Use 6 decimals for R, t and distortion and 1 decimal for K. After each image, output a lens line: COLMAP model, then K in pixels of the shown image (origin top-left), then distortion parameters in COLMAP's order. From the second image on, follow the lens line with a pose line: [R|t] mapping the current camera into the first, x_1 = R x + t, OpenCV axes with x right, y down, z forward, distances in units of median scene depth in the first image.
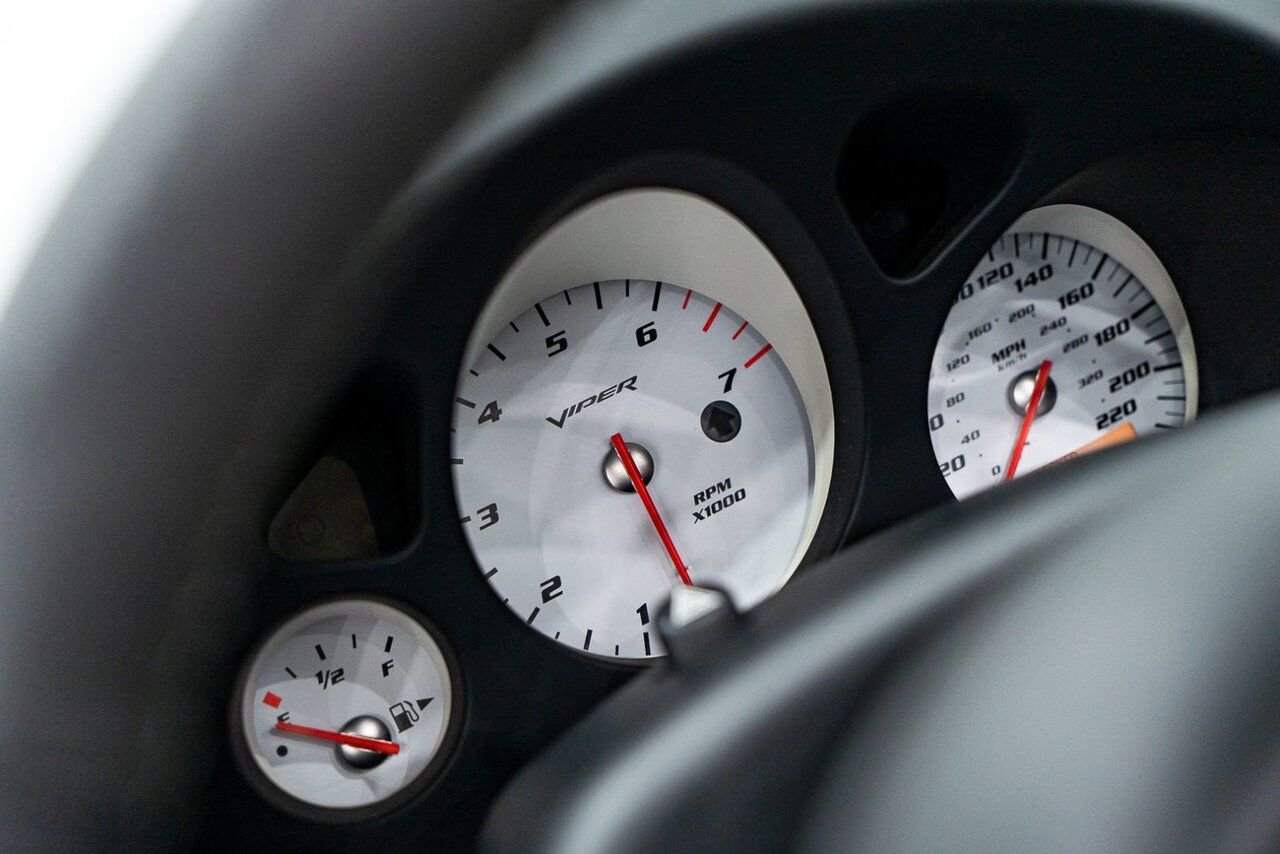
lens RADIAL K [[1908.5, 0, 640.0], [0, 1908.5, 427.0], [0, 0, 1]] dist [-0.002104, -0.002838]
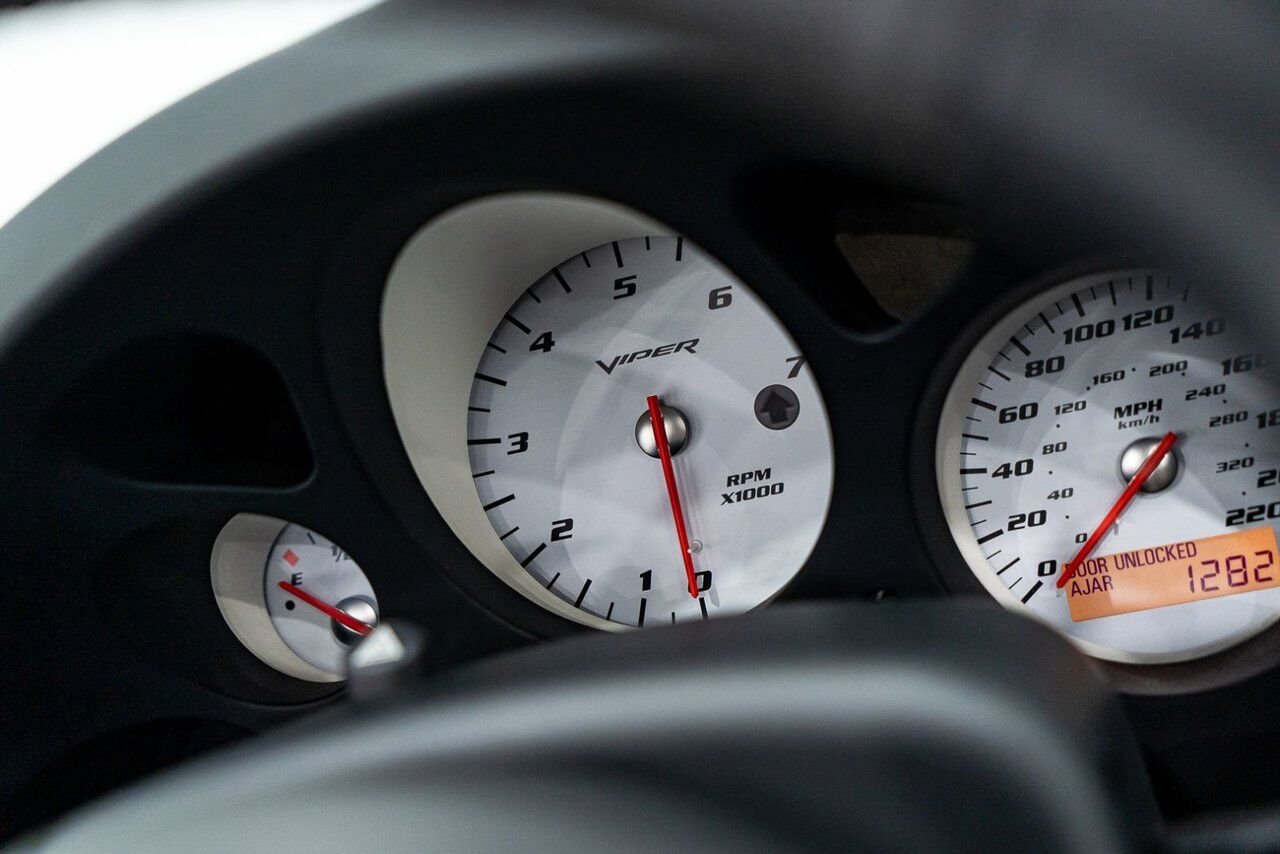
lens RADIAL K [[1908.5, 0, 640.0], [0, 1908.5, 427.0], [0, 0, 1]] dist [-0.002104, -0.002838]
pose [[0.852974, 0.275529, -0.443306, 0.407274], [-0.176622, 0.951580, 0.251596, -0.219583], [0.491163, -0.136307, 0.860337, 0.170204]]
